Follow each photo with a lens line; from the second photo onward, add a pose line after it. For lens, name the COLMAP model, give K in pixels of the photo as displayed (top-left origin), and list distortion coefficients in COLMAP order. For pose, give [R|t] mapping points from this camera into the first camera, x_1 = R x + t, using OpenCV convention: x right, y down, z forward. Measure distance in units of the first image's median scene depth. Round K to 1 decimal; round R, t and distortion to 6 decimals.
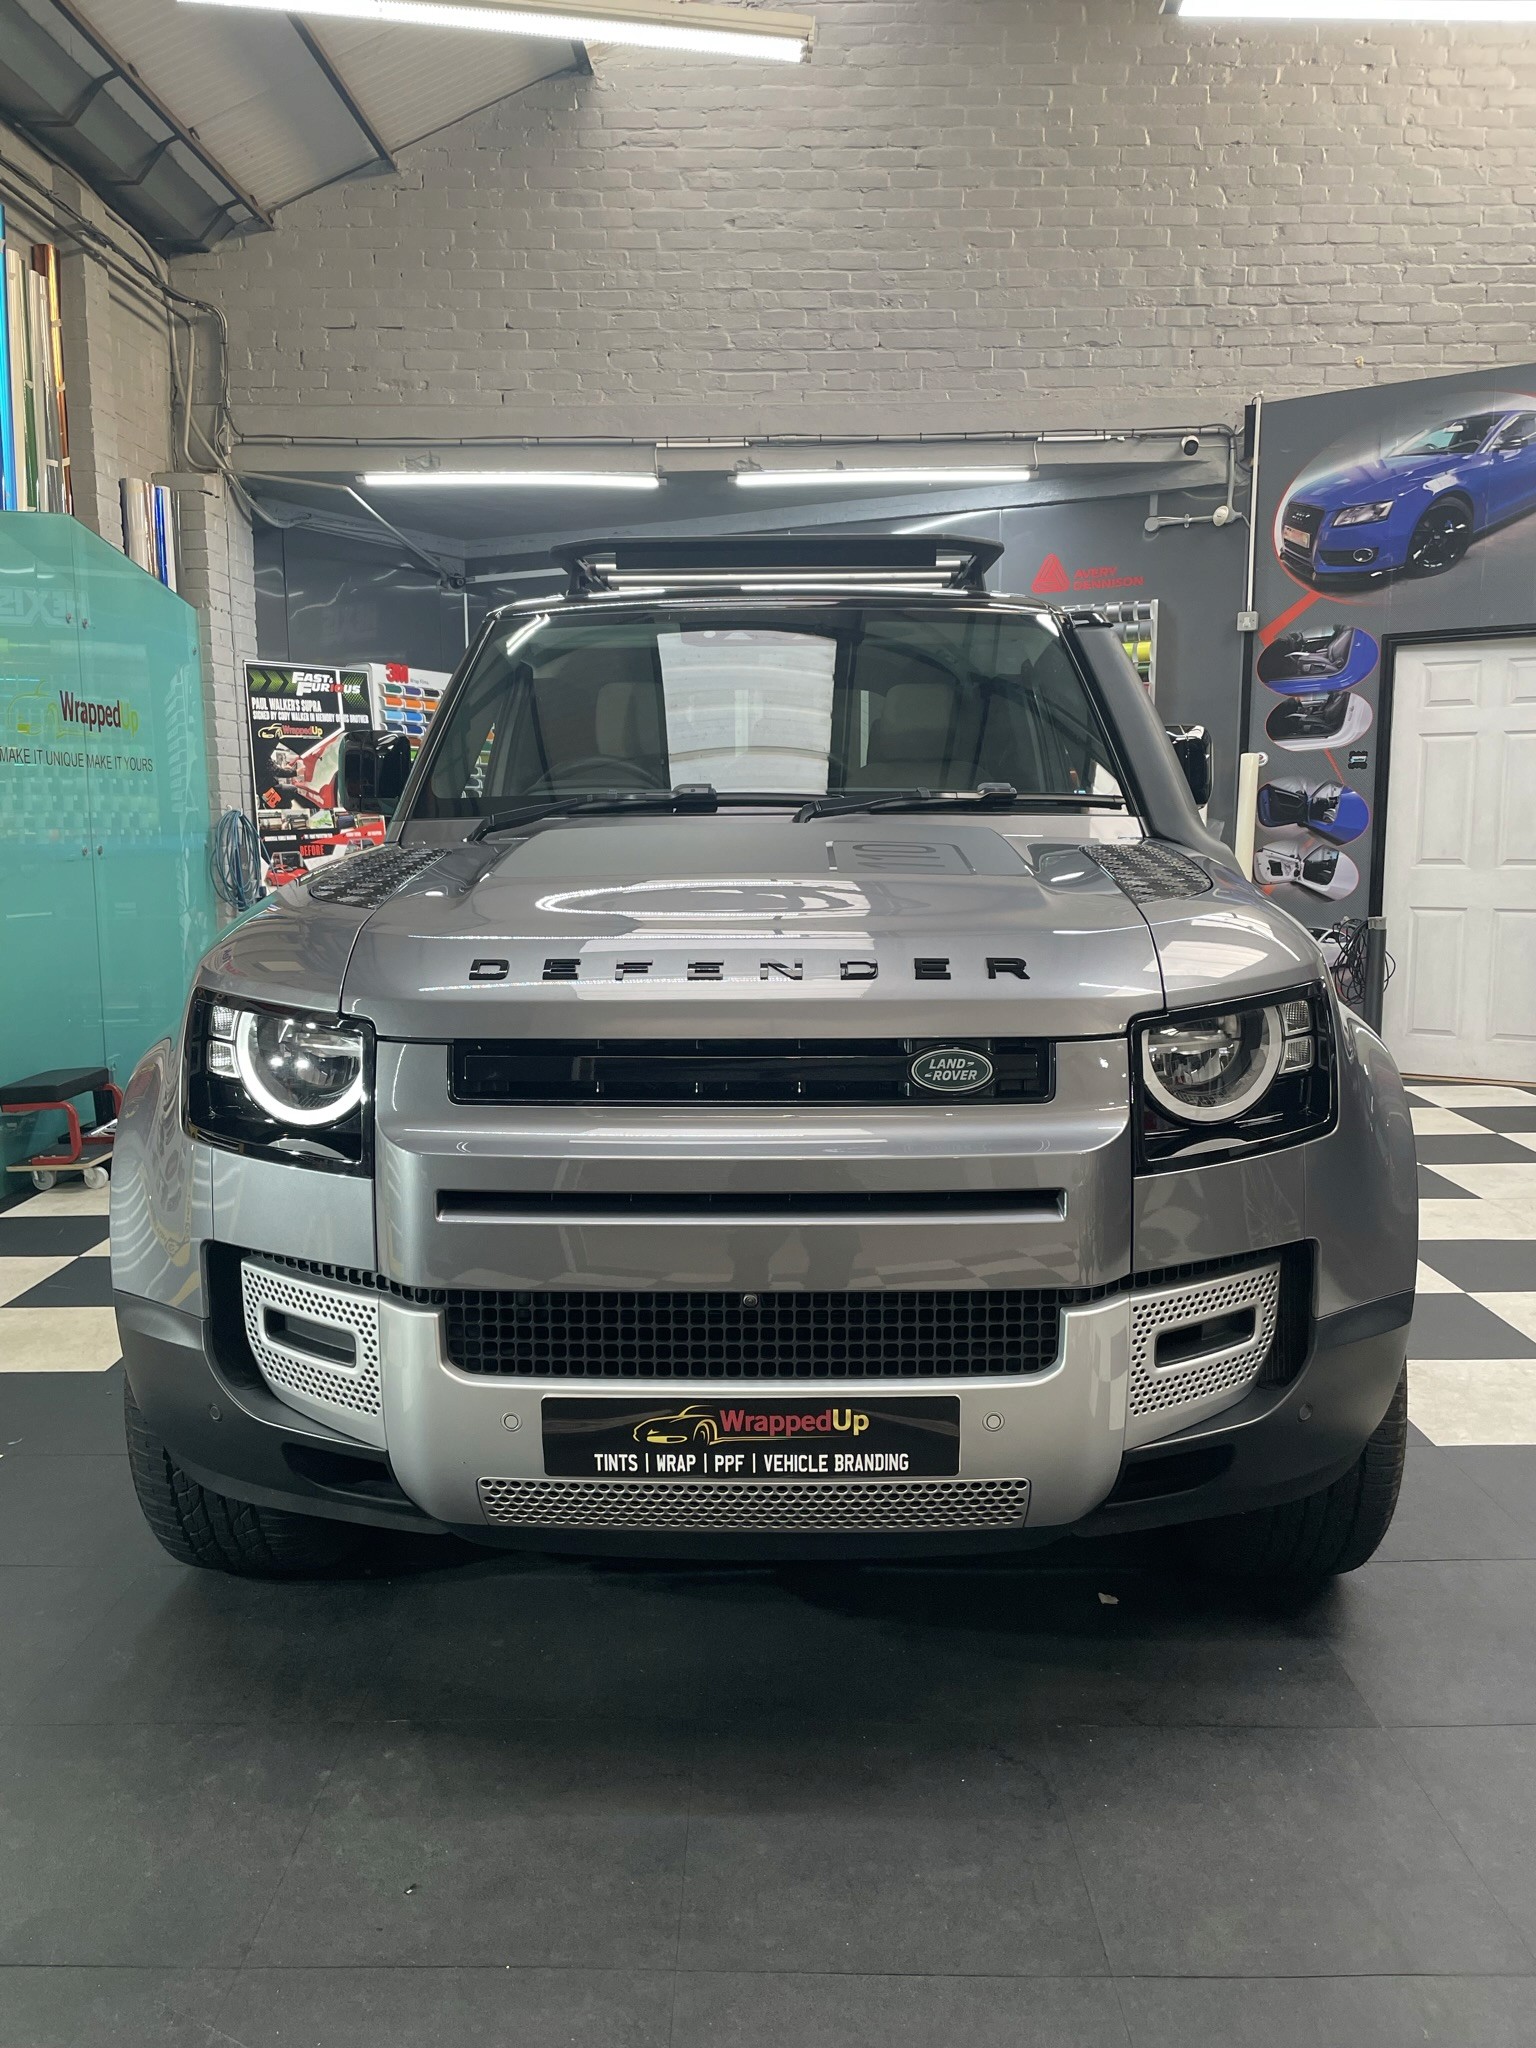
lens RADIAL K [[1554.8, 0, 766.4], [0, 1554.8, 1018.6], [0, 0, 1]] dist [0.090584, -0.120157]
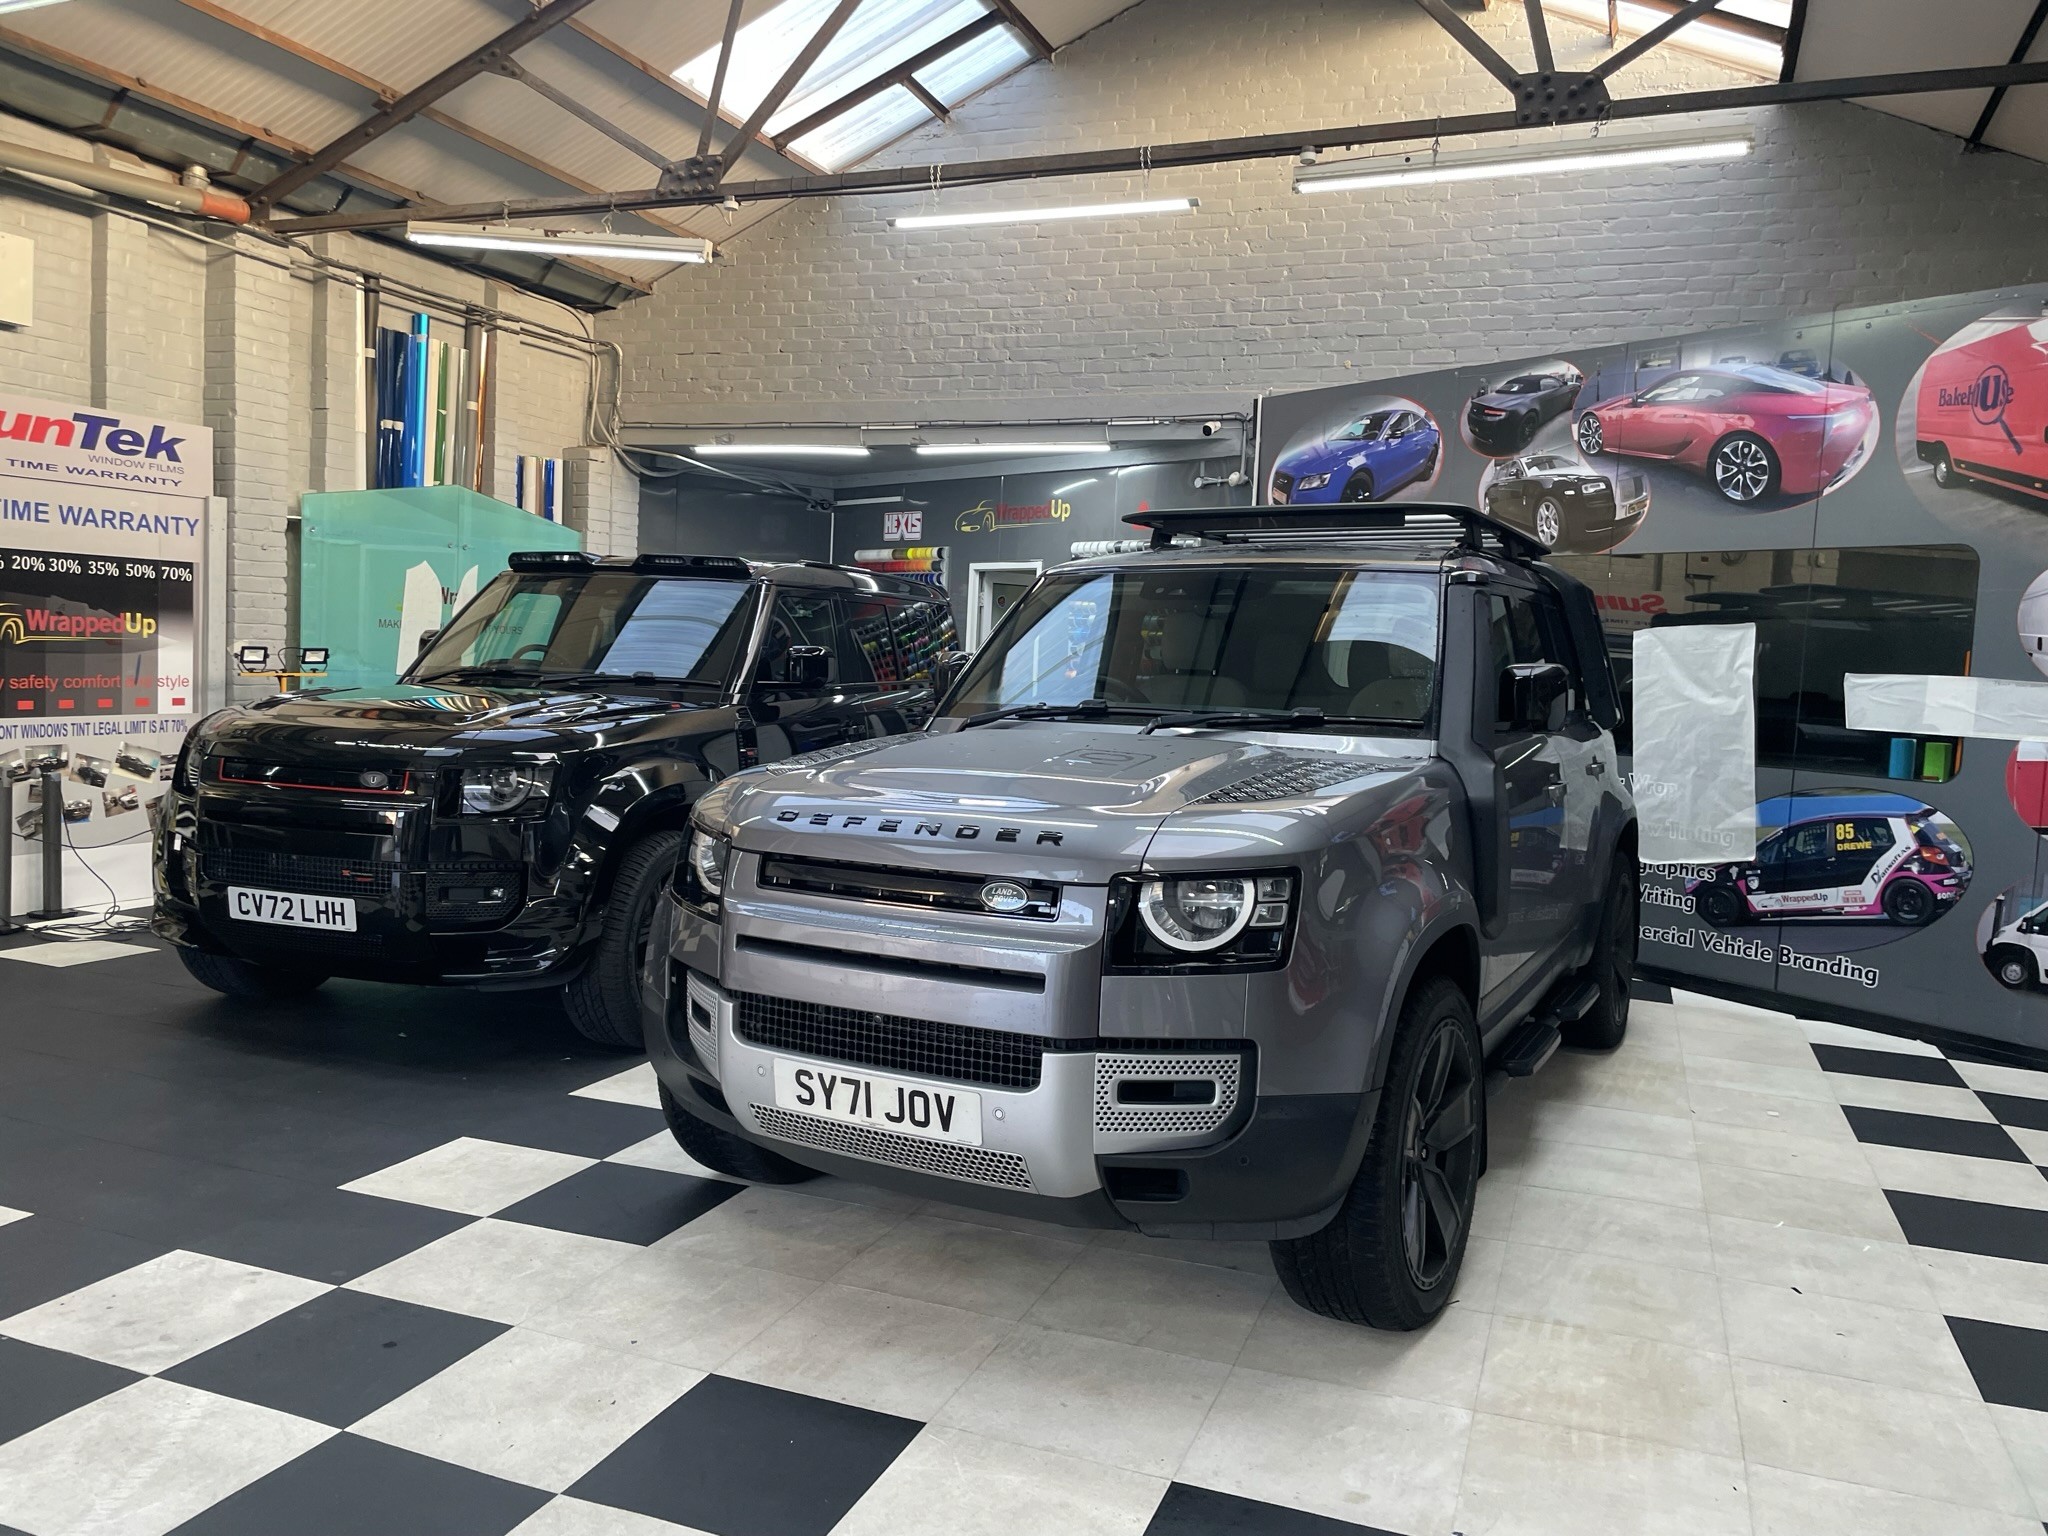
lens RADIAL K [[1554.8, 0, 1009.1], [0, 1554.8, 765.5], [0, 0, 1]] dist [0.090584, -0.120157]
pose [[0.929787, 0.074995, -0.360377, 0.615037], [-0.098949, 0.993912, -0.048457, 0.005734], [0.354549, 0.080714, 0.931547, -0.287887]]
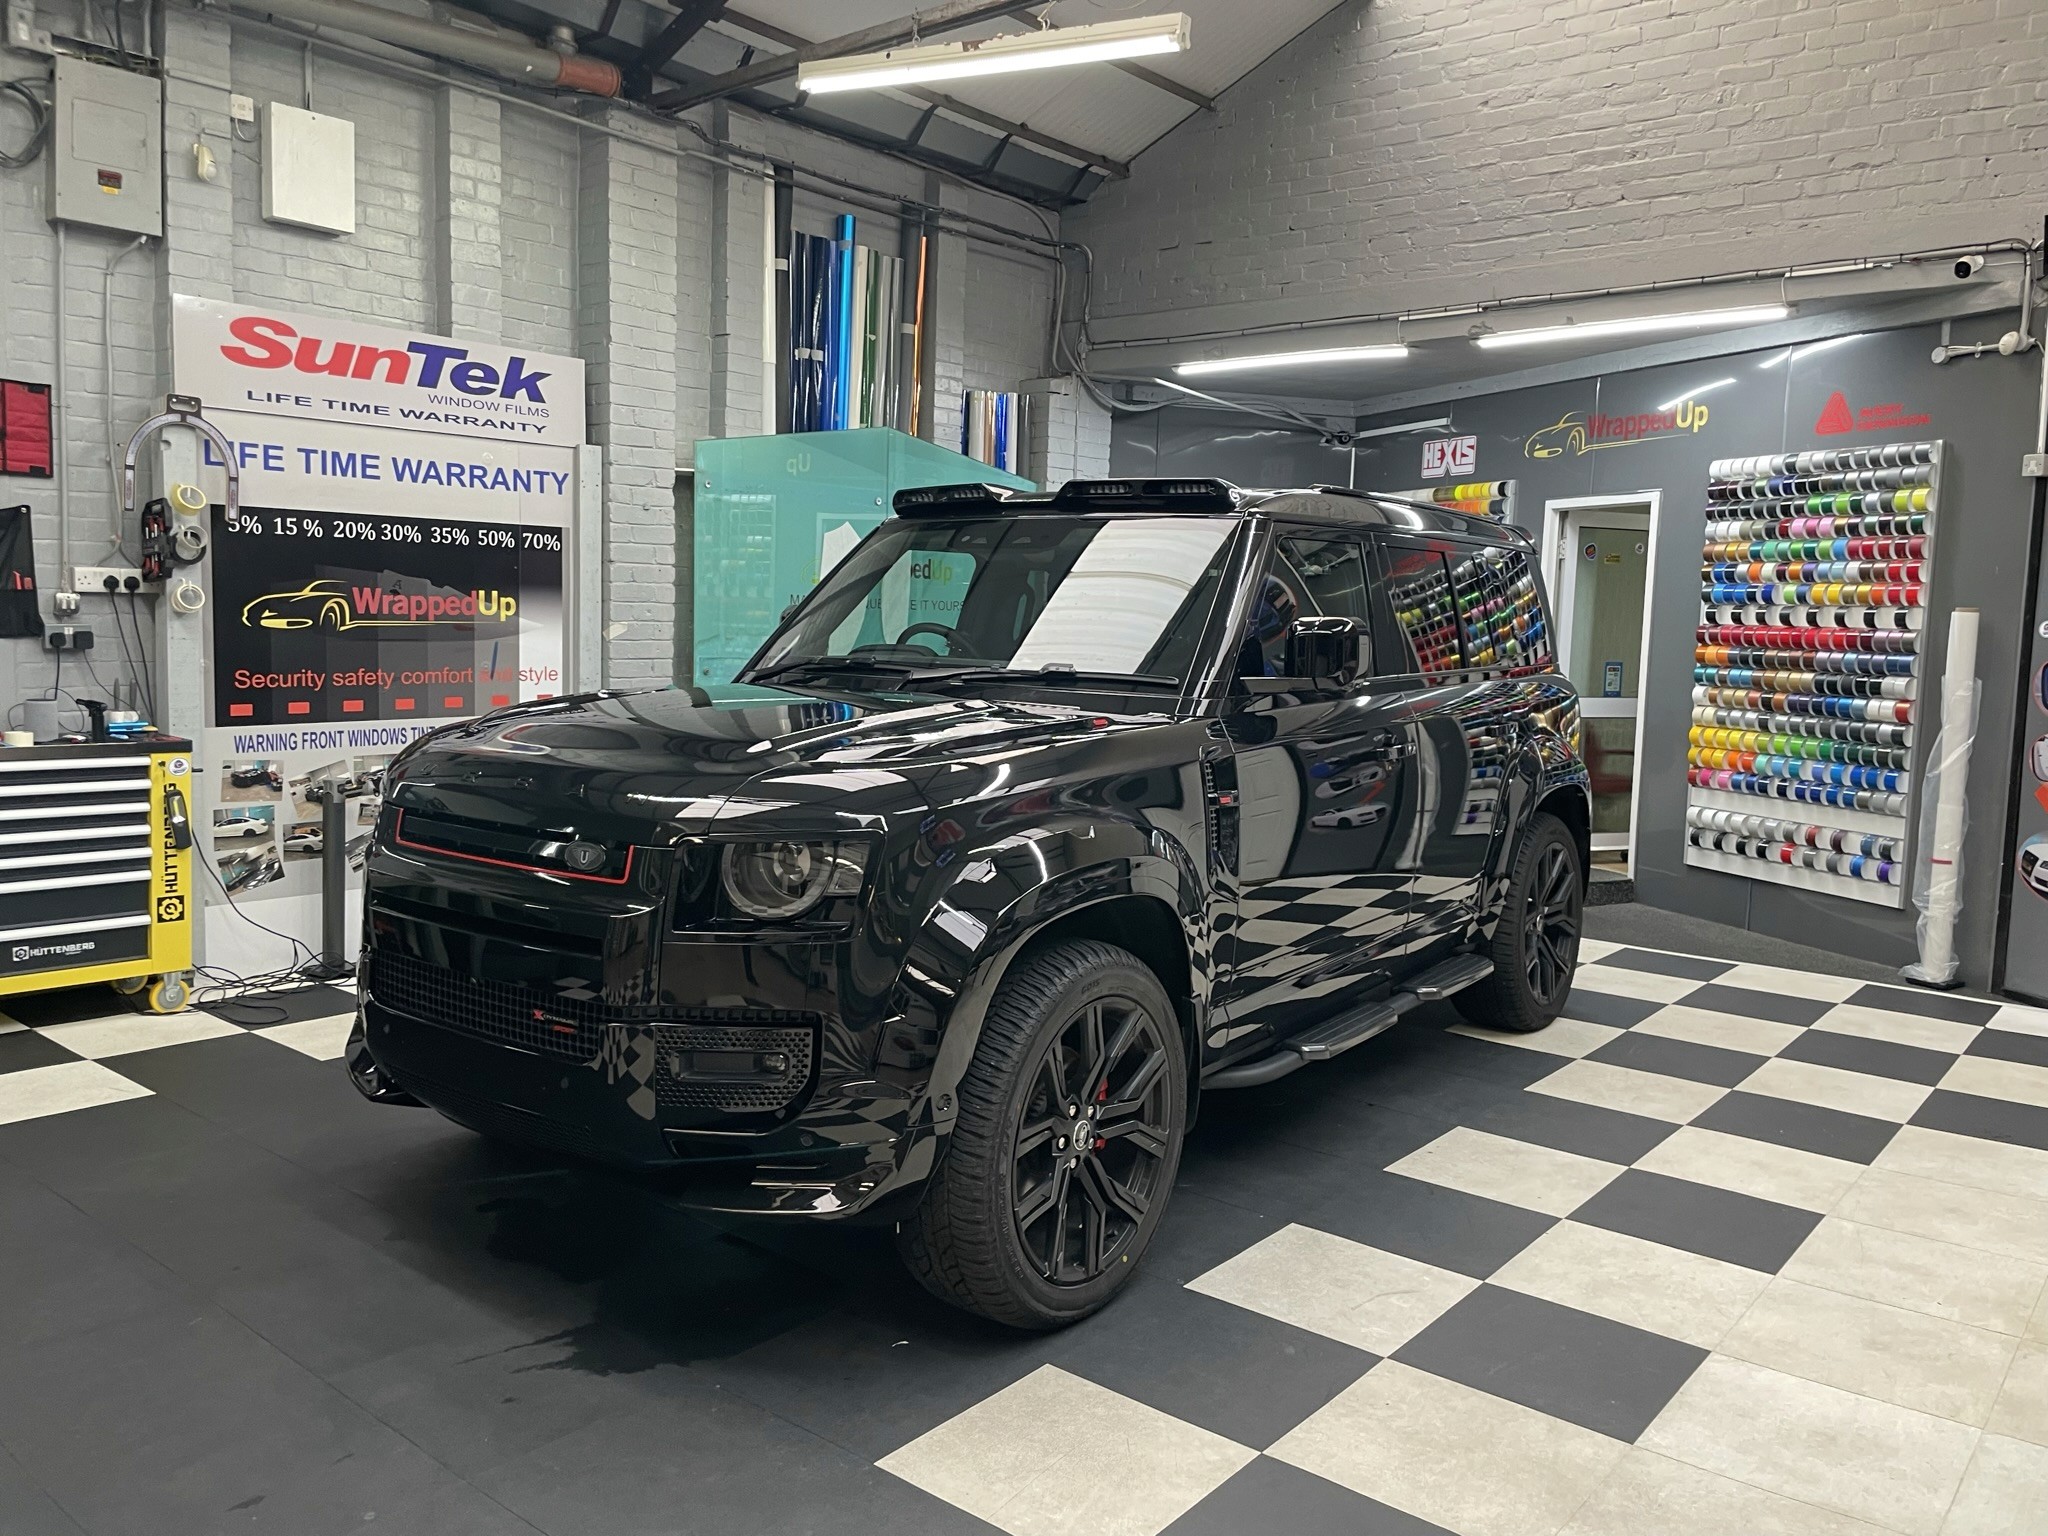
lens RADIAL K [[1554.8, 0, 1013.9], [0, 1554.8, 745.0], [0, 0, 1]] dist [0.090584, -0.120157]
pose [[0.770006, 0.085644, -0.632263, 0.437234], [-0.118642, 0.992887, -0.009997, -0.033440], [0.626909, 0.082711, 0.774689, 0.025330]]
